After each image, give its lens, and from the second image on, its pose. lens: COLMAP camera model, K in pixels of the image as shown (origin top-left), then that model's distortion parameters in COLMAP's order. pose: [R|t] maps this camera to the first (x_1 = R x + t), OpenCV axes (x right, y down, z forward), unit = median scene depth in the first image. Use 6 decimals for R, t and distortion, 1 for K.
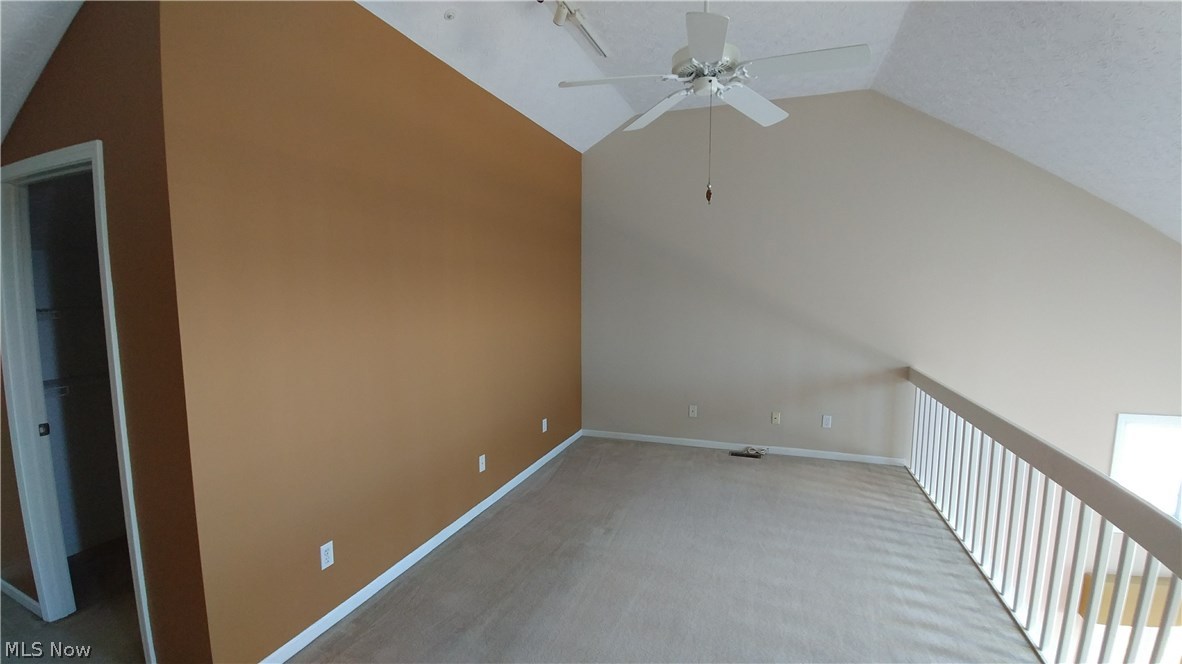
lens RADIAL K [[533.9, 0, 594.9], [0, 533.9, 347.8], [0, 0, 1]] dist [-0.055756, -0.000775]
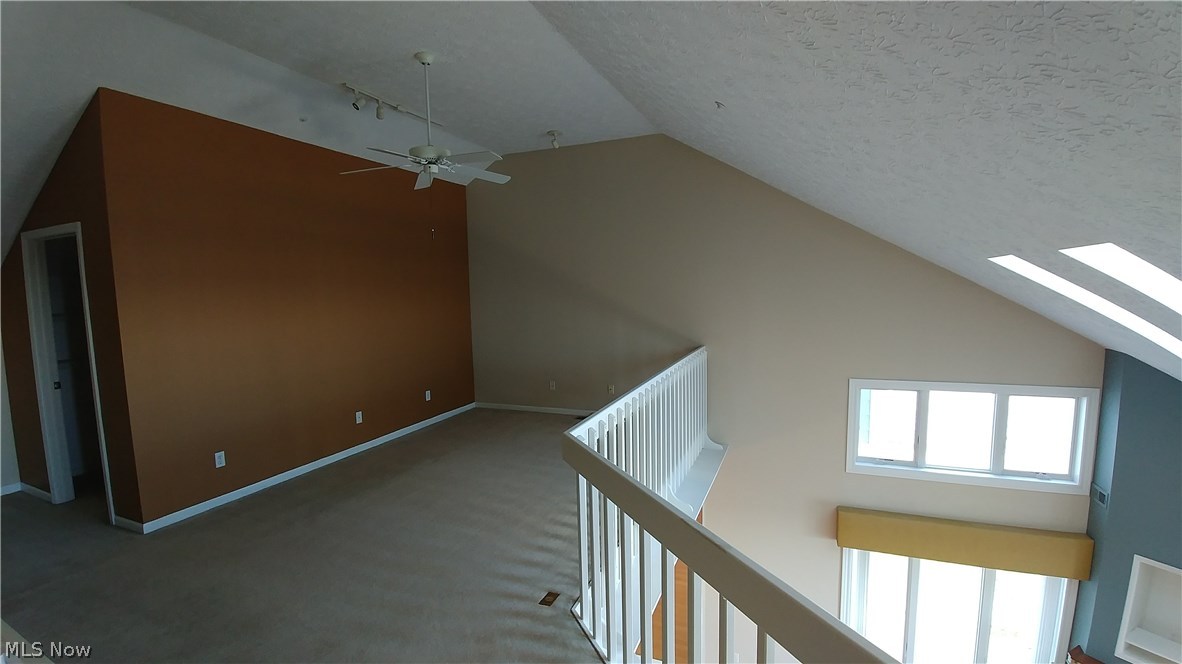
lens RADIAL K [[535.3, 0, 563.5], [0, 535.3, 335.6], [0, 0, 1]] dist [0.017473, -0.035831]
pose [[0.994618, -0.019677, -0.101727, 0.731615], [0.017191, 0.999533, -0.025255, 0.070445], [0.102177, 0.023370, 0.994492, -0.566080]]
